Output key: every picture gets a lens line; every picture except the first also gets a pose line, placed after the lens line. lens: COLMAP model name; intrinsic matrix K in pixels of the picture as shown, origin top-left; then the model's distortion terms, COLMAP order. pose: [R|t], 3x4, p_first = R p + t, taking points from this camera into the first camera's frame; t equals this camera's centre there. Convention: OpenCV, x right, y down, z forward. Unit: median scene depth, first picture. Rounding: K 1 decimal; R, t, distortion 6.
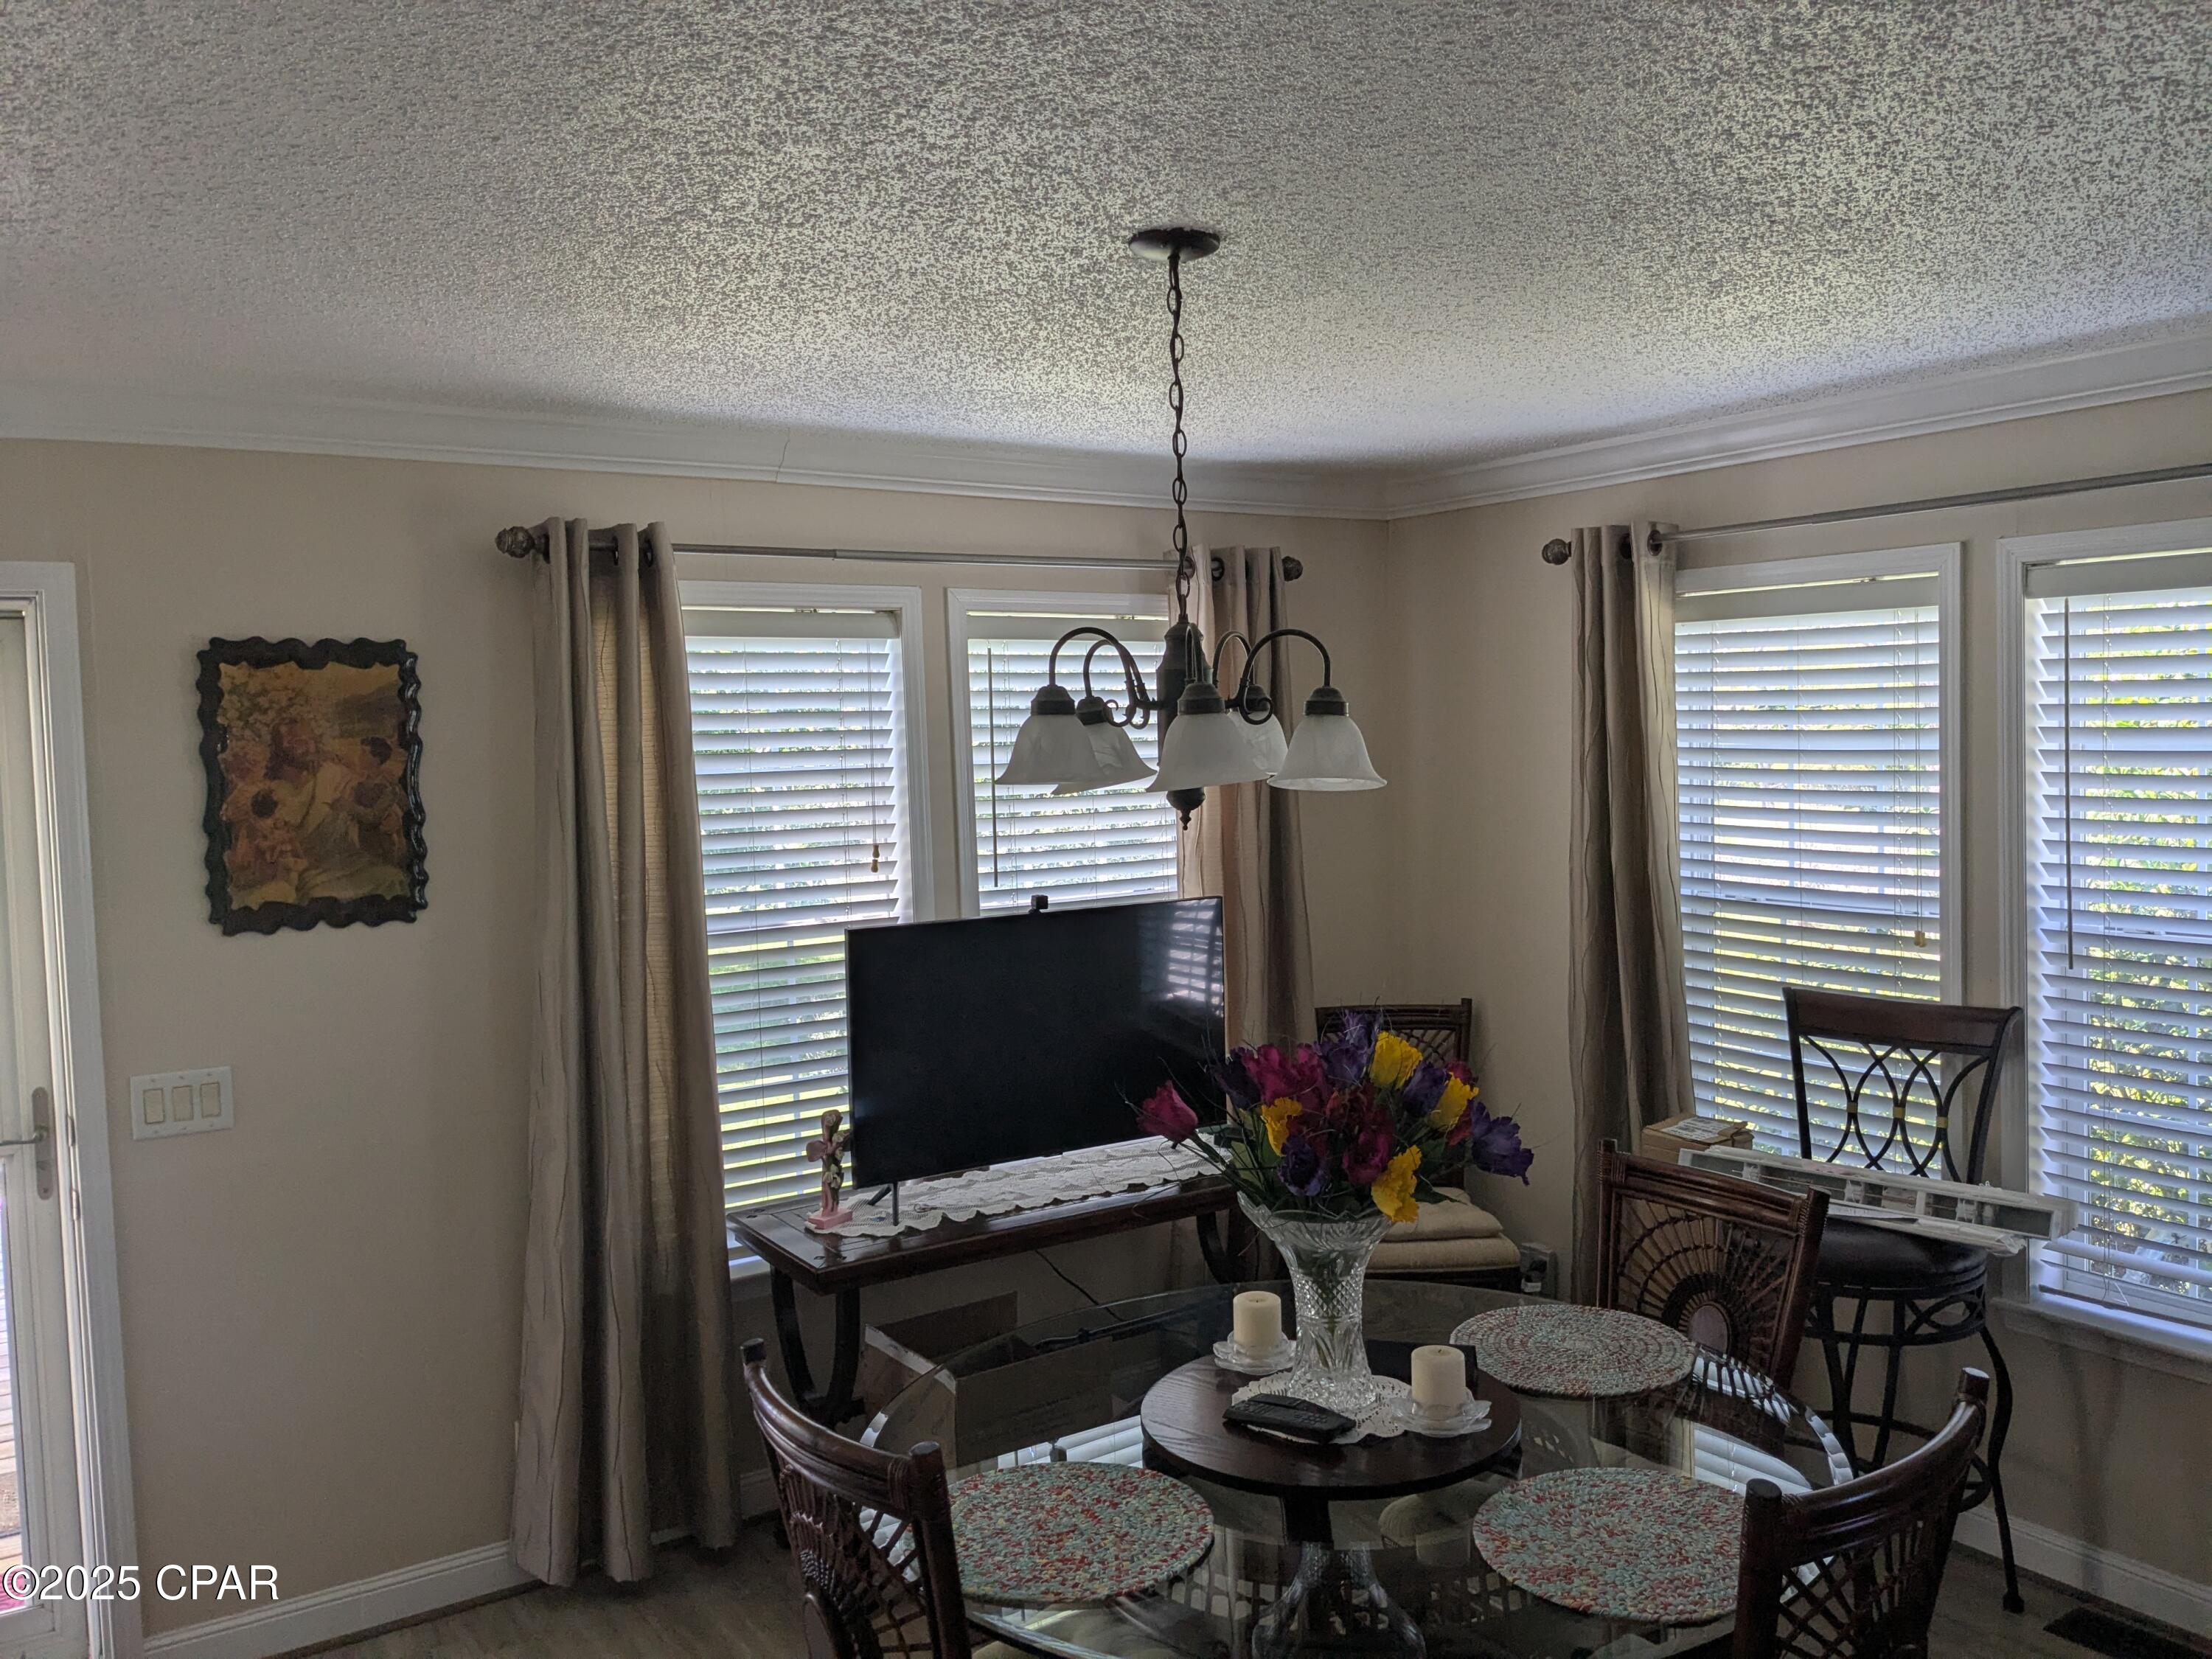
lens RADIAL K [[1768.6, 0, 1189.5], [0, 1768.6, 840.4], [0, 0, 1]] dist [0.057838, -0.066301]
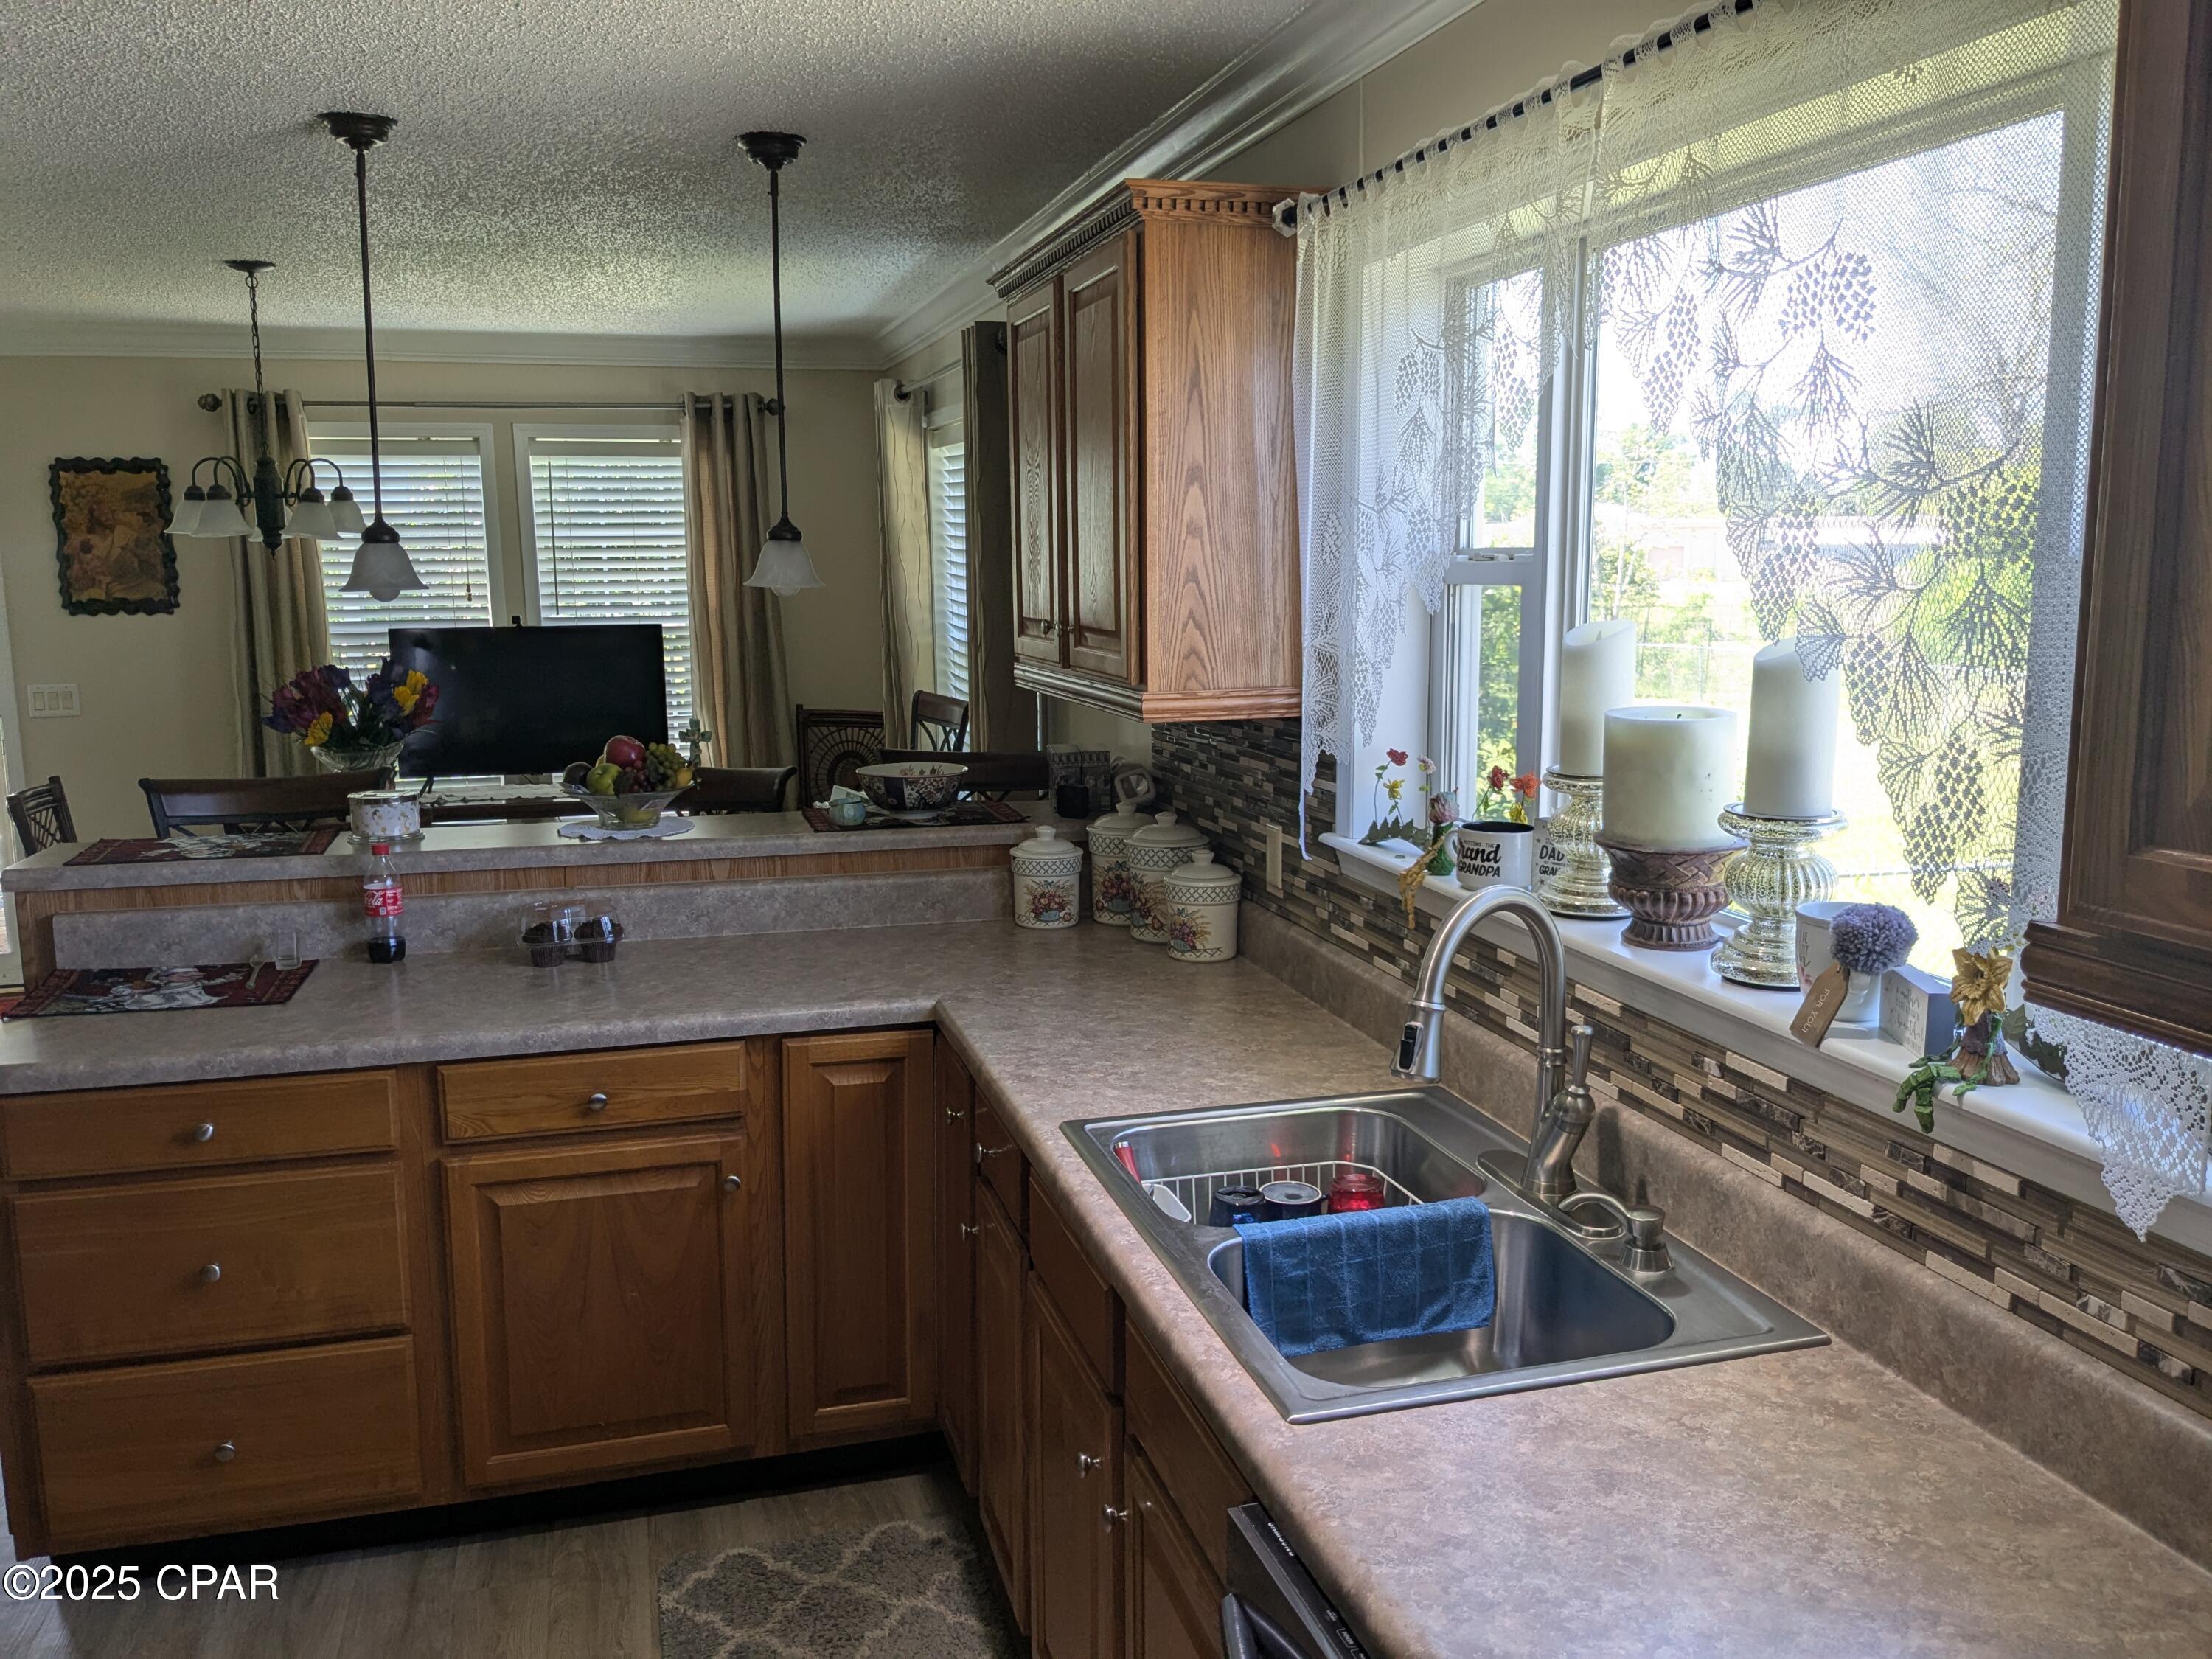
lens RADIAL K [[1717.0, 0, 1056.6], [0, 1717.0, 819.3], [0, 0, 1]] dist [0.007333, 0.000208]
pose [[0.938197, 0.079360, -0.336881, 1.063374], [-0.040098, 0.991725, 0.121954, 0.002644], [0.343772, -0.100909, 0.933616, -0.373413]]
